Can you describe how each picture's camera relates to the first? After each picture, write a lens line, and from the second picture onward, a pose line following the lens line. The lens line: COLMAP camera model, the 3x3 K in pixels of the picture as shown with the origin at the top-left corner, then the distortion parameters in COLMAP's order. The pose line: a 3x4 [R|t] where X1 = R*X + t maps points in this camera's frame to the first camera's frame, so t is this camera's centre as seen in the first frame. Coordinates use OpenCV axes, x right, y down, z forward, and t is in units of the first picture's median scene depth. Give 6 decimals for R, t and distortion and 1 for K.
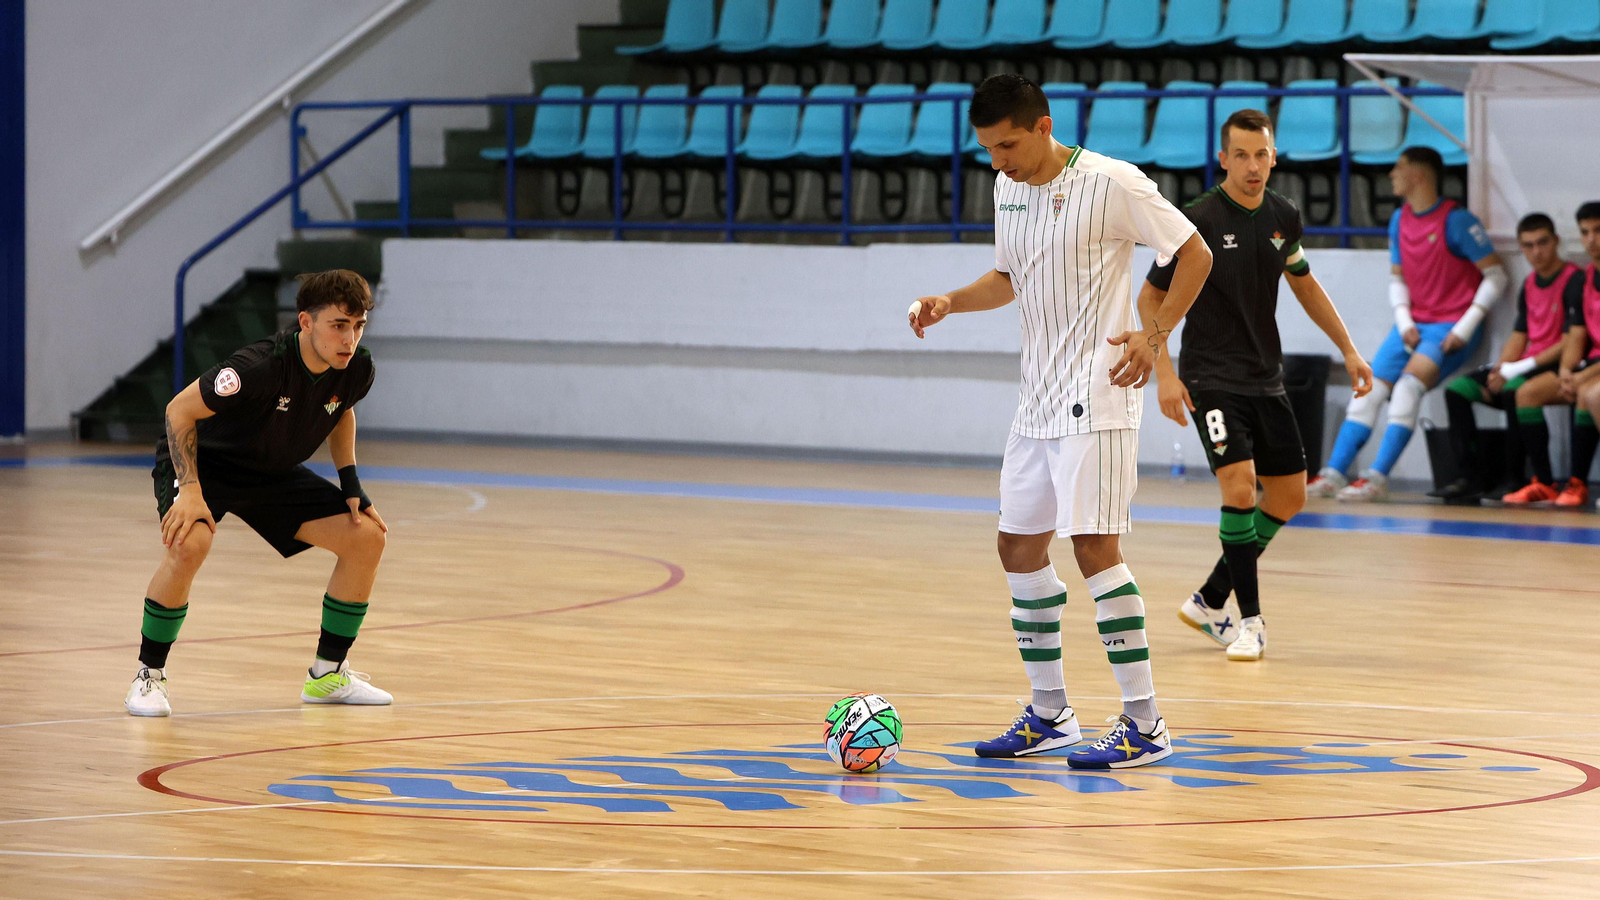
lens RADIAL K [[7259.2, 0, 801.5], [0, 7259.2, 340.7], [0, 0, 1]] dist [0.104687, 9.479388]
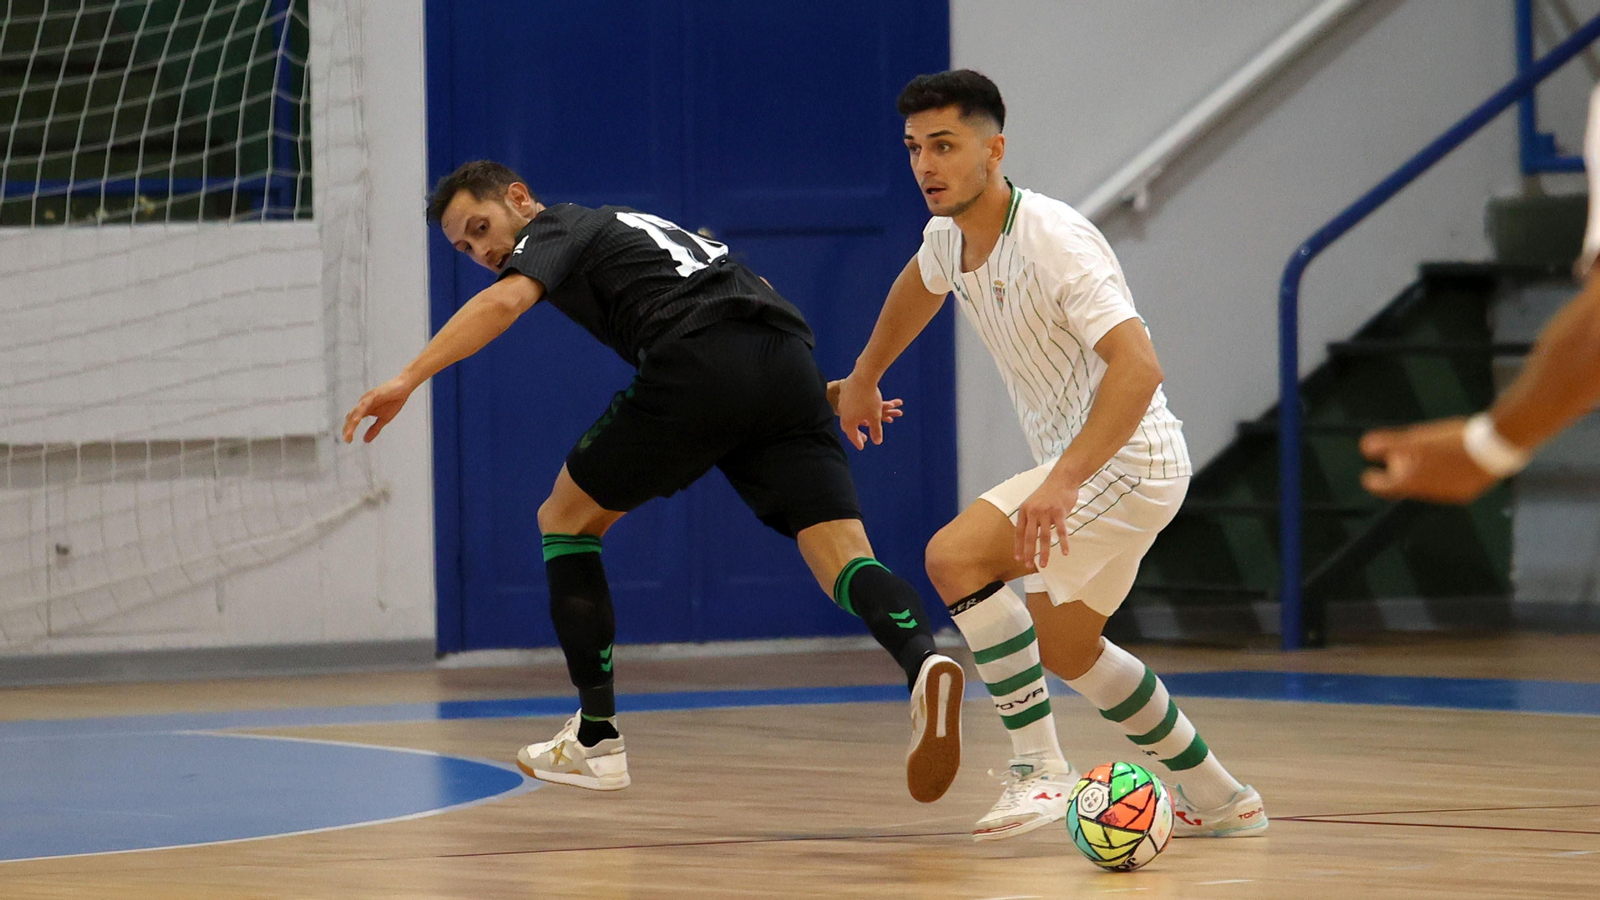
lens RADIAL K [[7259.2, 0, 801.5], [0, 7259.2, 340.7], [0, 0, 1]] dist [0.104687, 9.479388]
pose [[0.994712, -0.022459, -0.100217, -0.069372], [0.019760, 0.999417, -0.027849, 0.007050], [0.100784, 0.025722, 0.994576, 0.536536]]
